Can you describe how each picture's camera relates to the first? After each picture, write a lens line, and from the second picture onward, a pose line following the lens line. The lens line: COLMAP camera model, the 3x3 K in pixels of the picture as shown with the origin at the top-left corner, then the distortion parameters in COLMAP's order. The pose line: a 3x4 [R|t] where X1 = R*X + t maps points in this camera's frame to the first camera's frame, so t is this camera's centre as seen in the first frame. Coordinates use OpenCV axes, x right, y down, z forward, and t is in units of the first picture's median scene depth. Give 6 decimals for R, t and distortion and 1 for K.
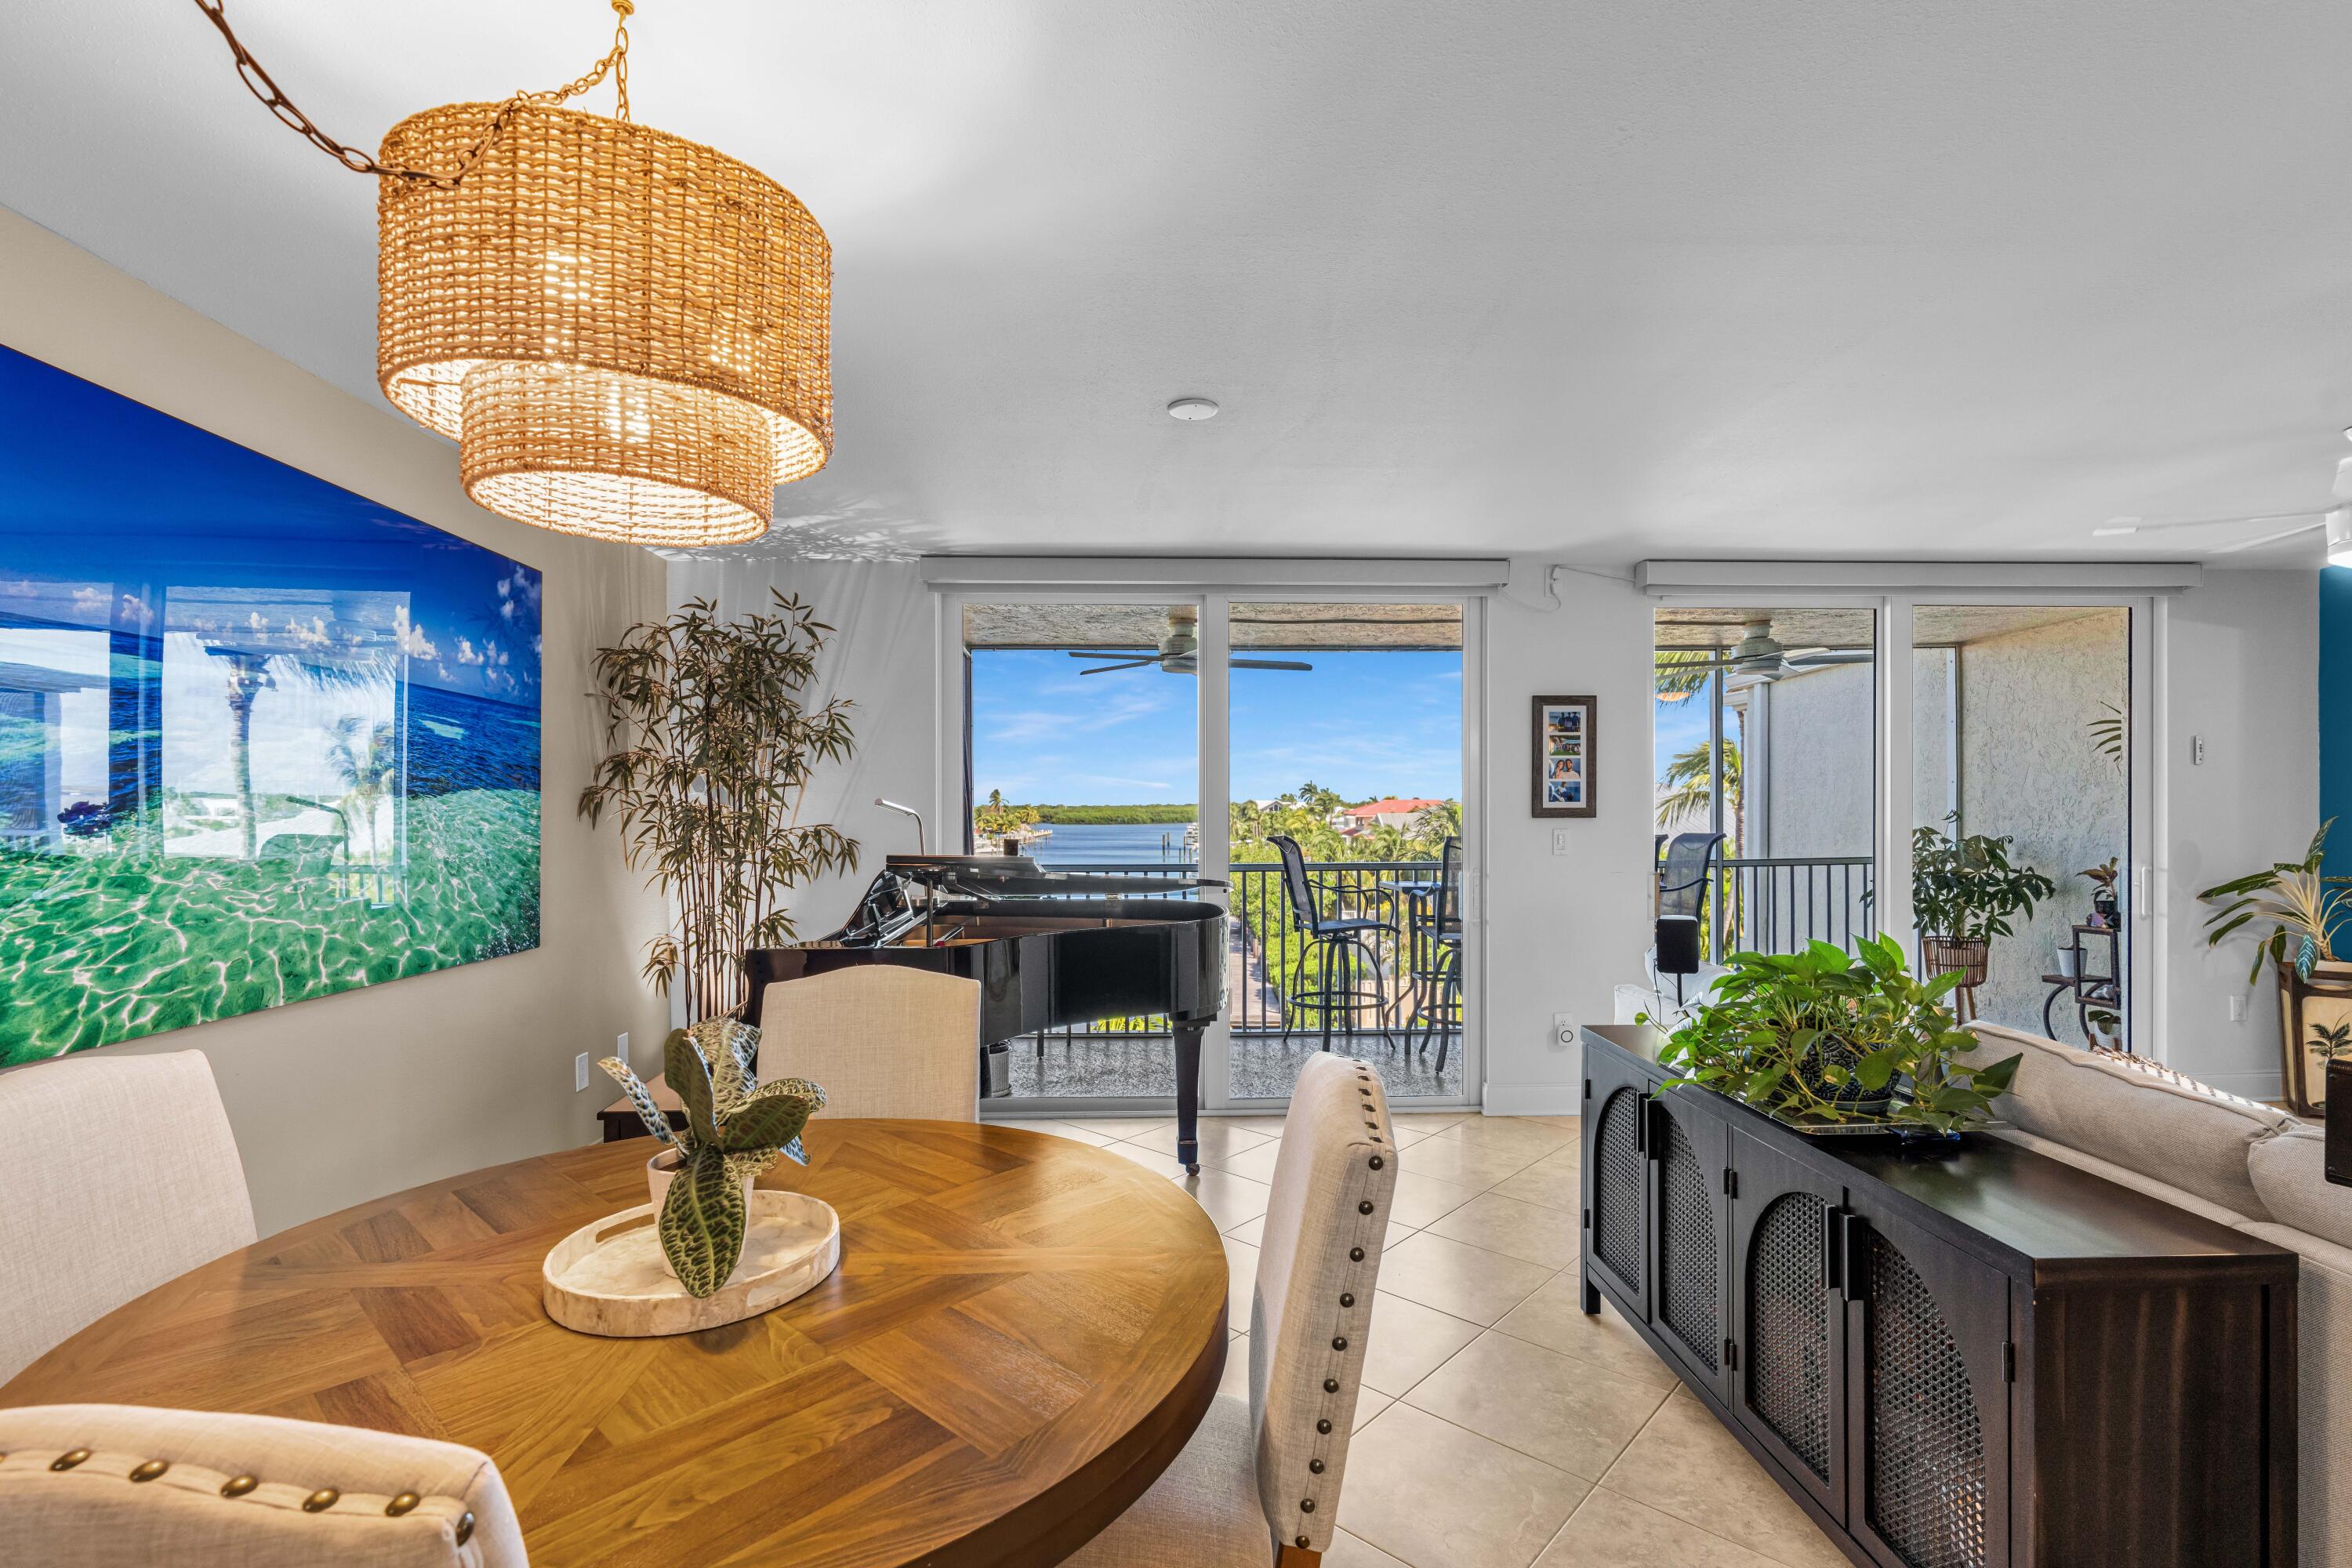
lens RADIAL K [[1072.1, 0, 1170.8], [0, 1072.1, 814.8], [0, 0, 1]] dist [-0.011719, 0.005146]
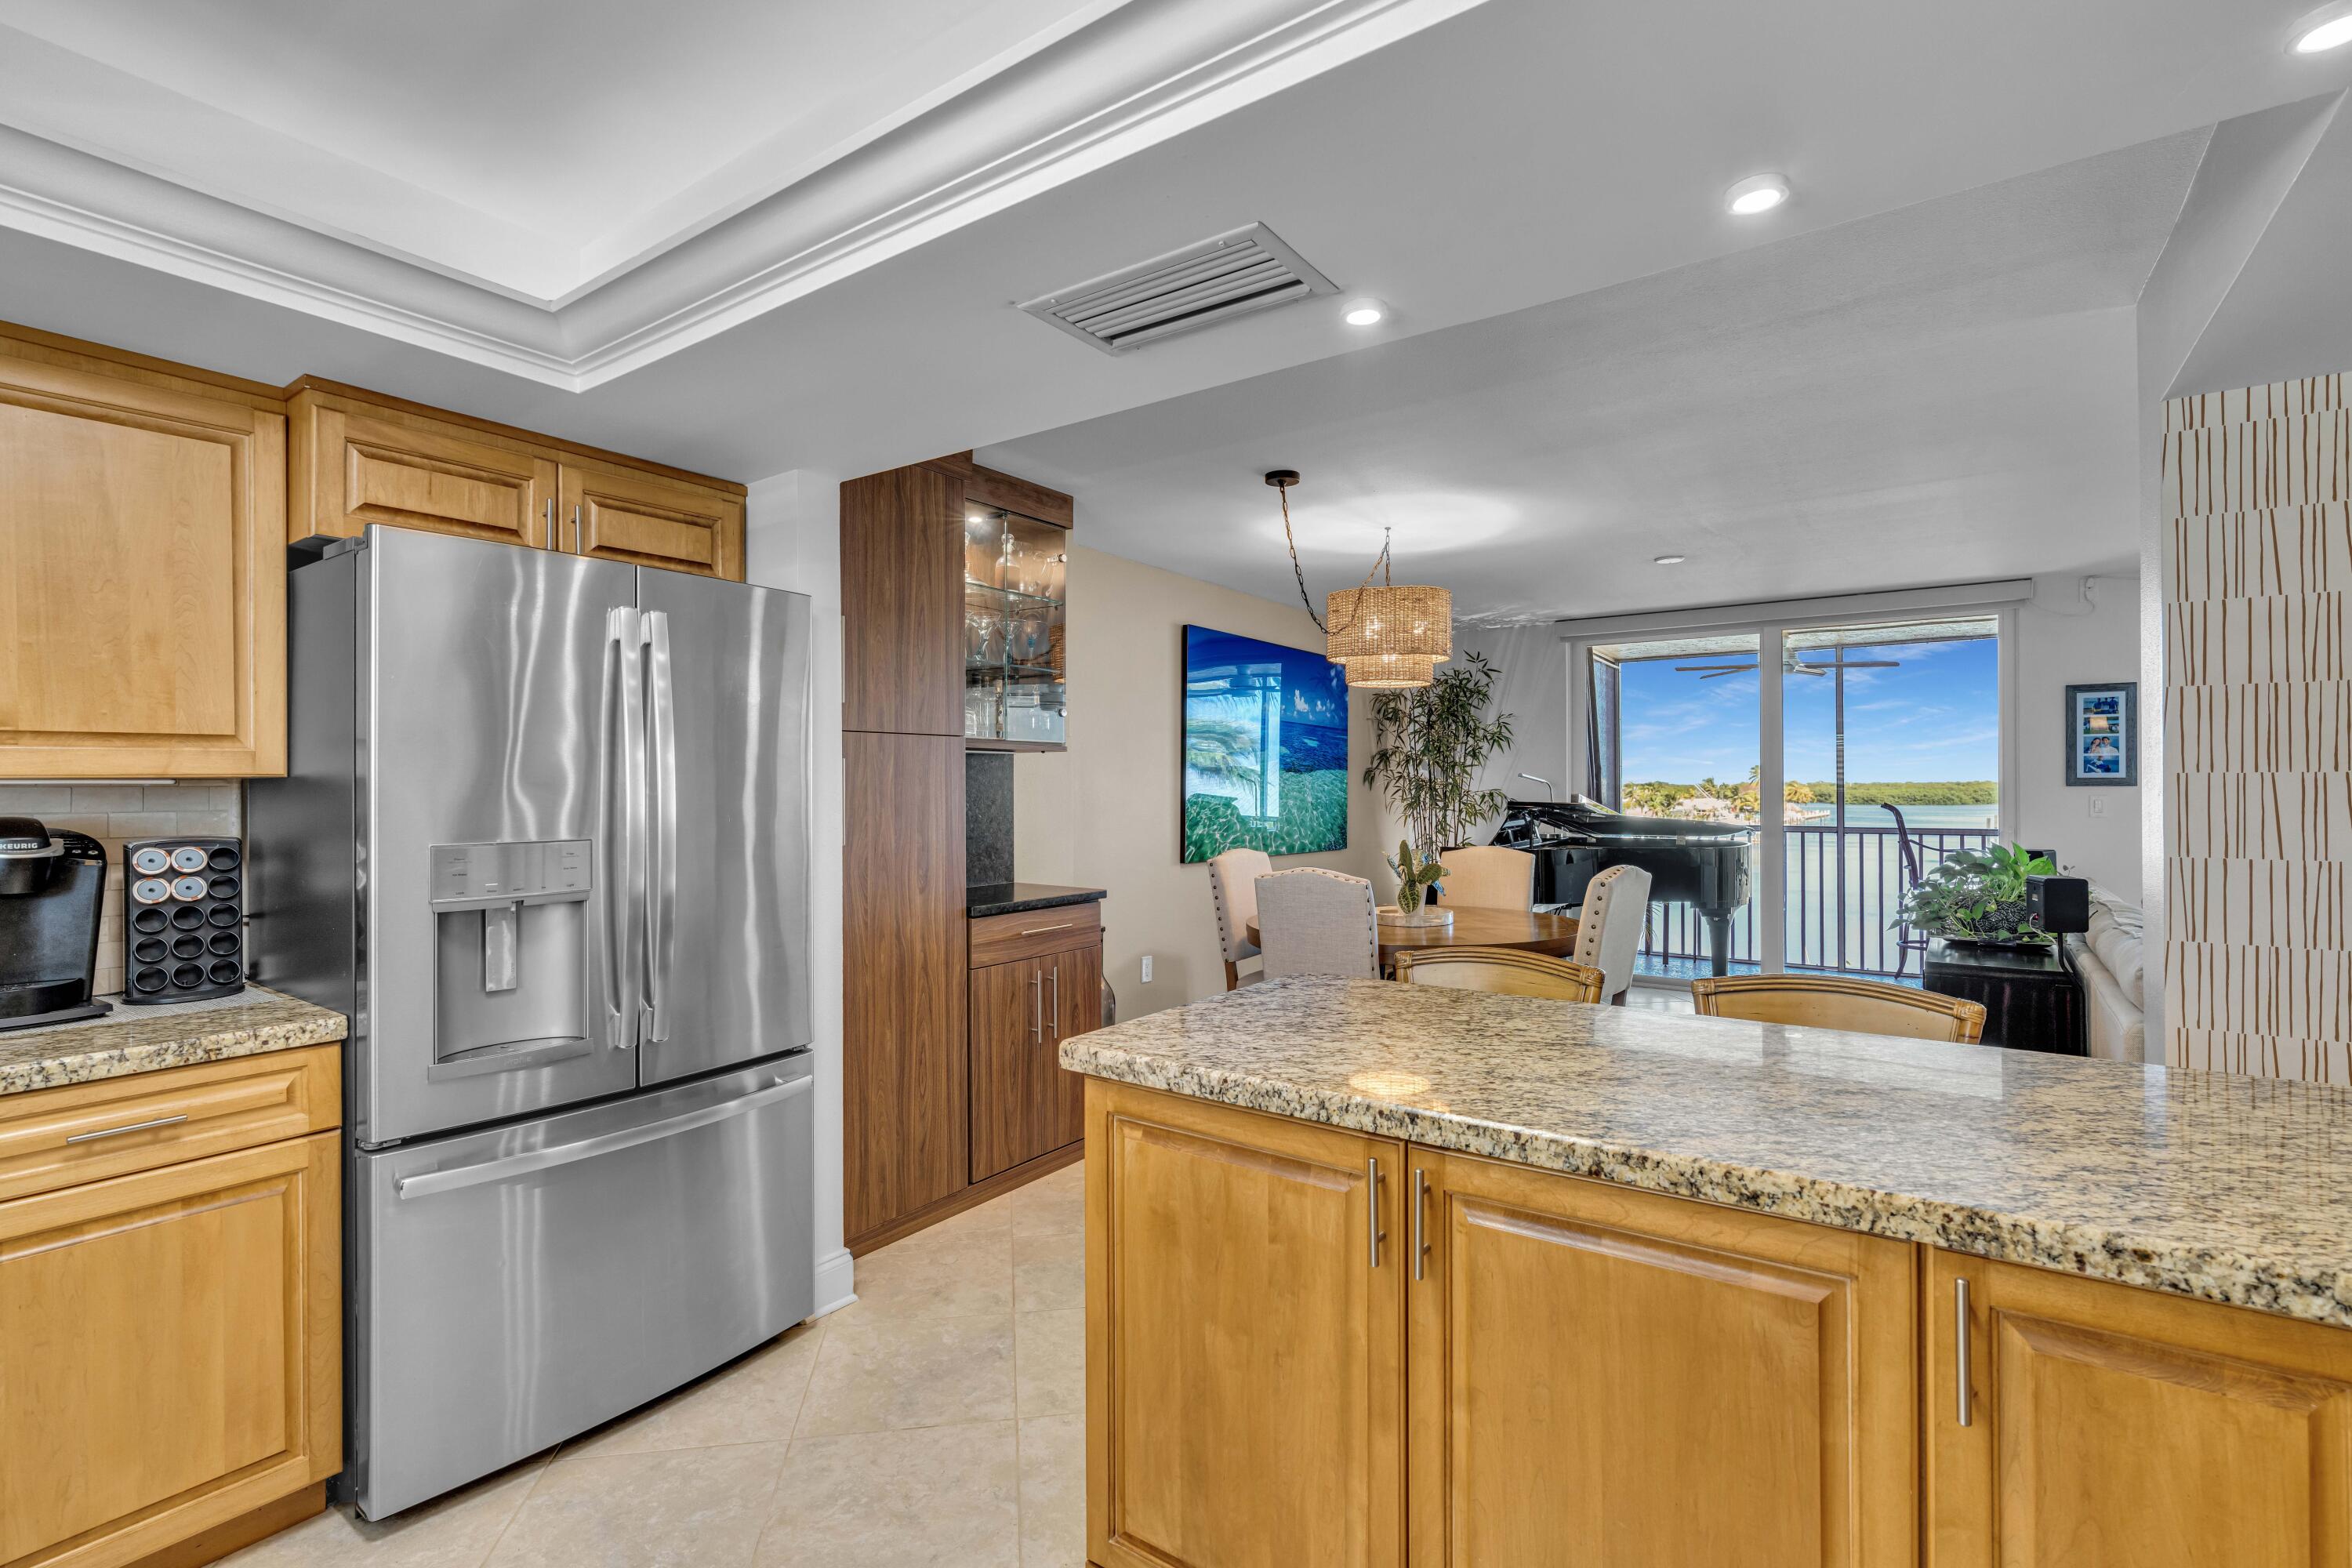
lens RADIAL K [[1068.3, 0, 1170.2], [0, 1068.3, 775.7], [0, 0, 1]] dist [-0.012162, 0.005117]
pose [[0.785146, -0.004807, -0.619292, 0.360008], [-0.004702, 0.999895, -0.013722, 0.015580], [0.619293, 0.013686, 0.785041, -0.720881]]
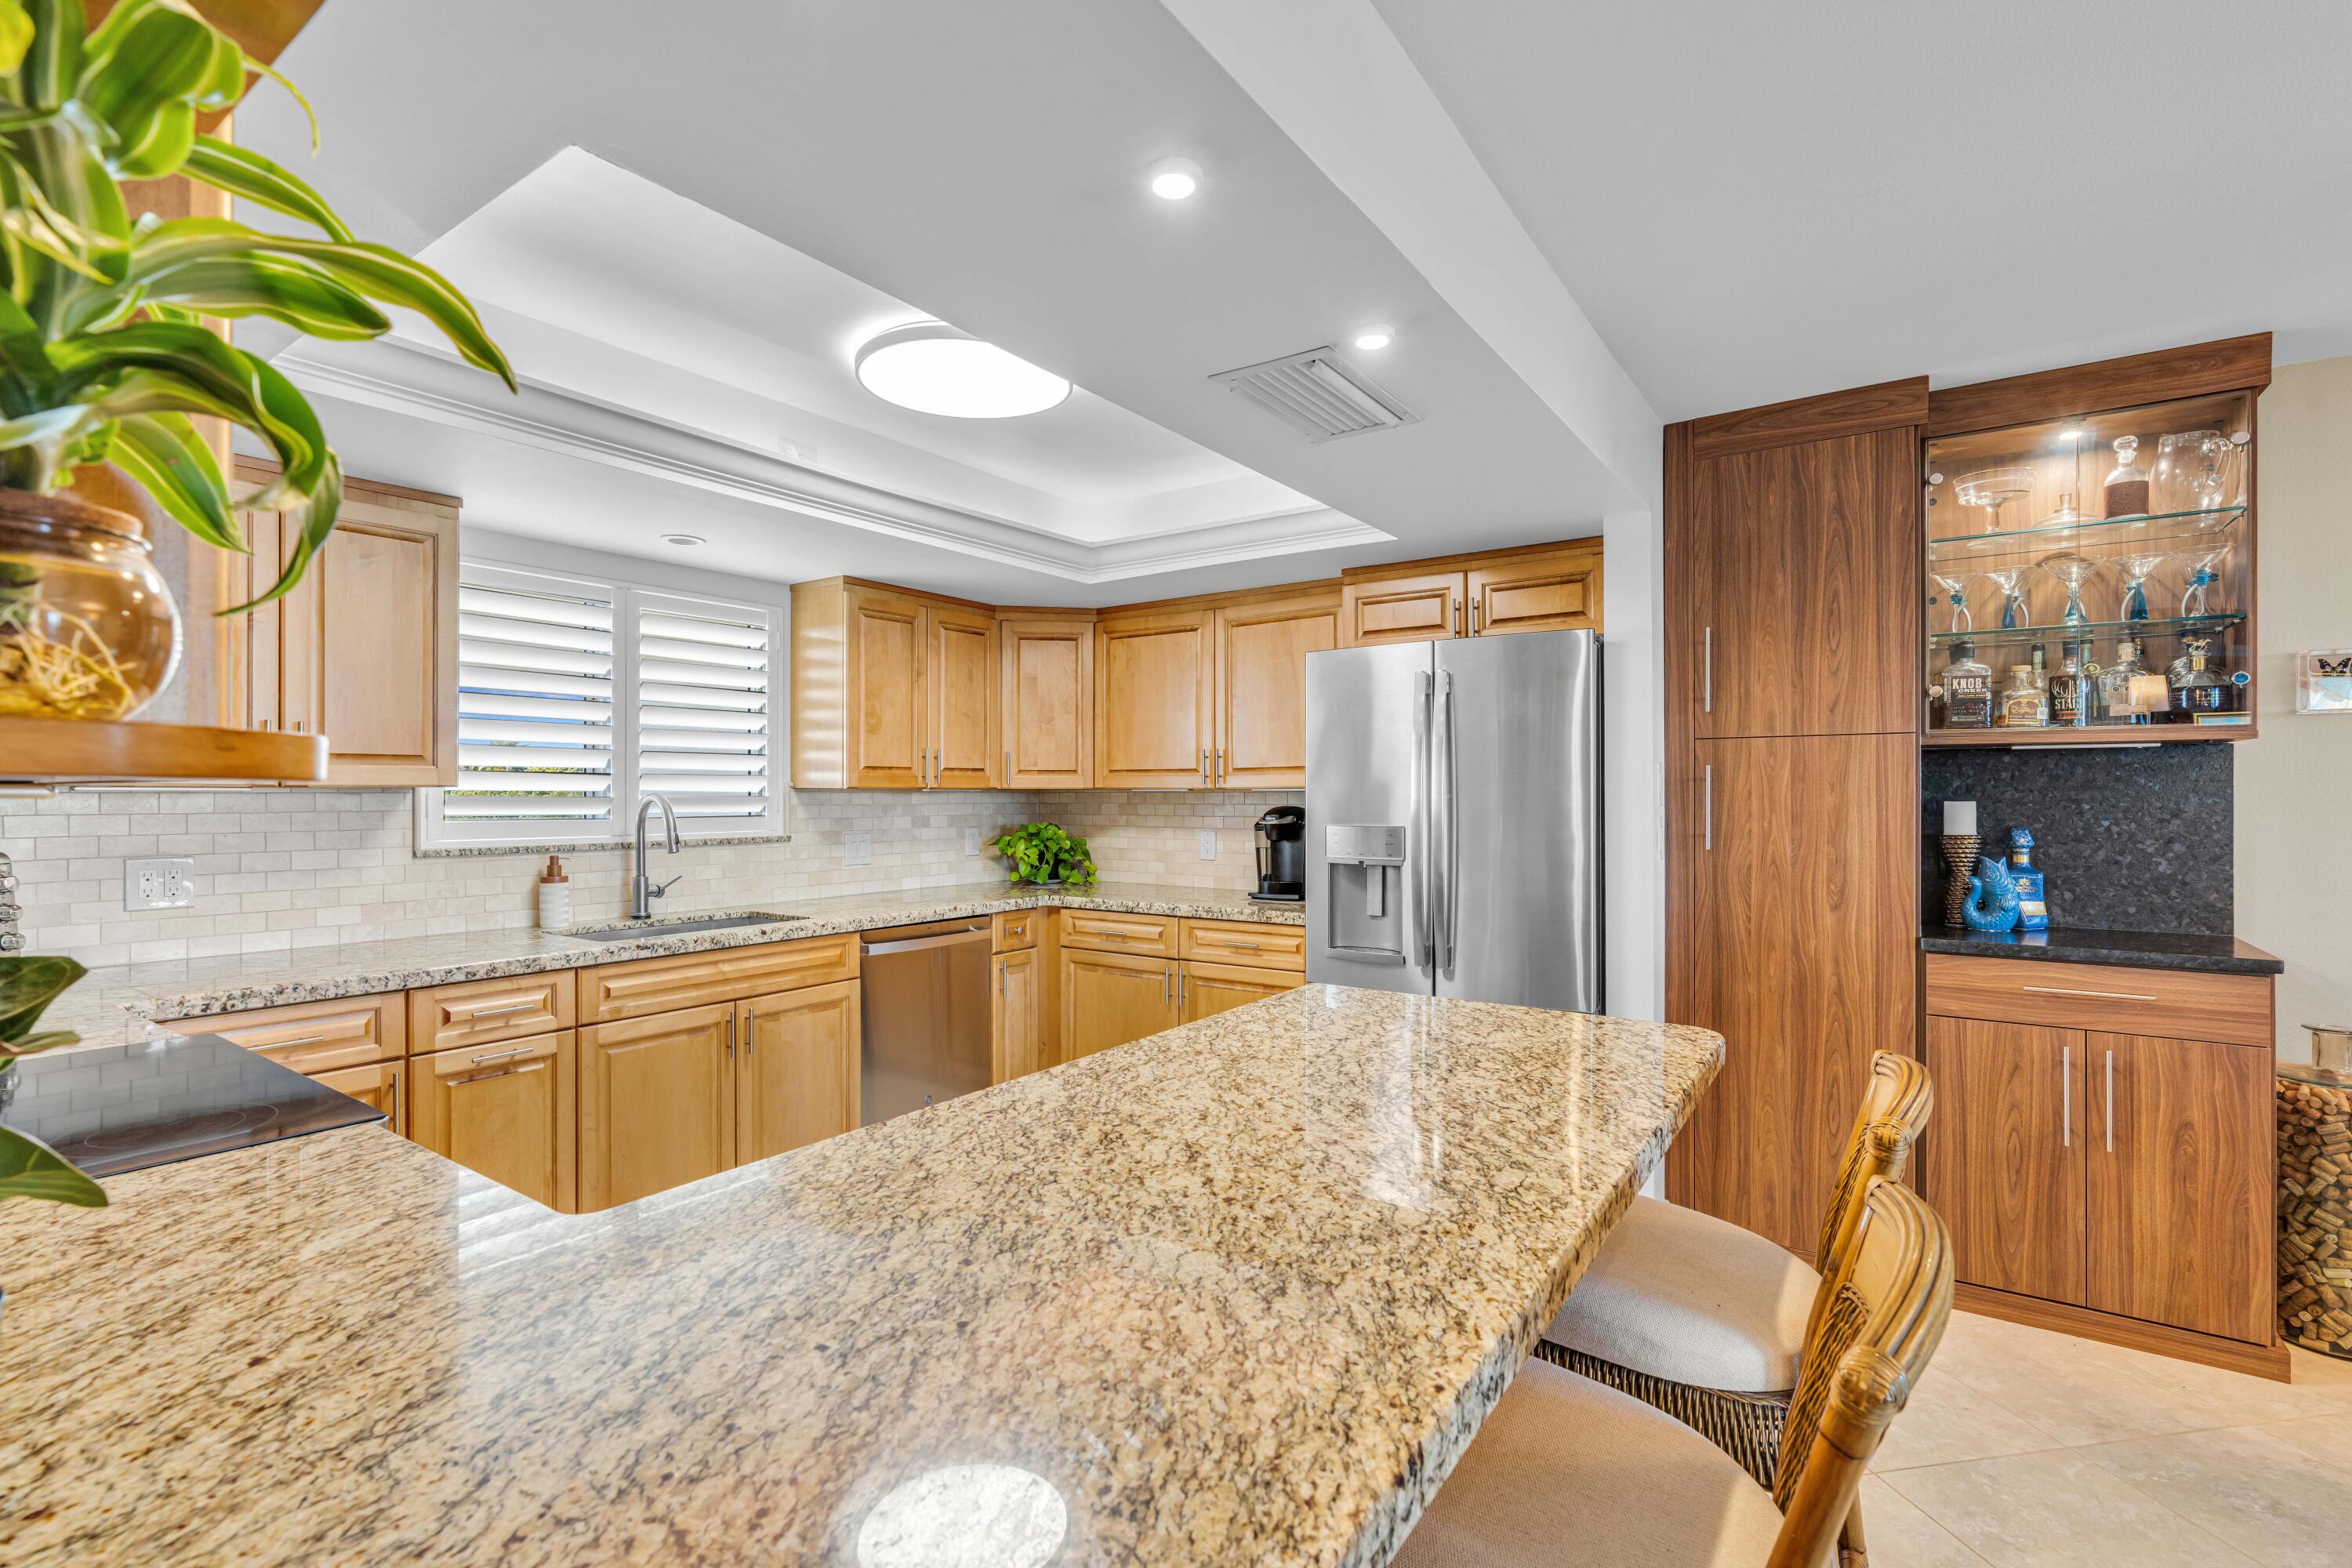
lens RADIAL K [[1059.2, 0, 1170.5], [0, 1059.2, 795.1], [0, 0, 1]] dist [-0.003853, 0.000245]
pose [[-0.609339, 0.006307, -0.792885, 0.573873], [-0.002414, 0.999949, 0.009809, 0.008694], [0.792906, 0.007891, -0.609293, -0.085507]]
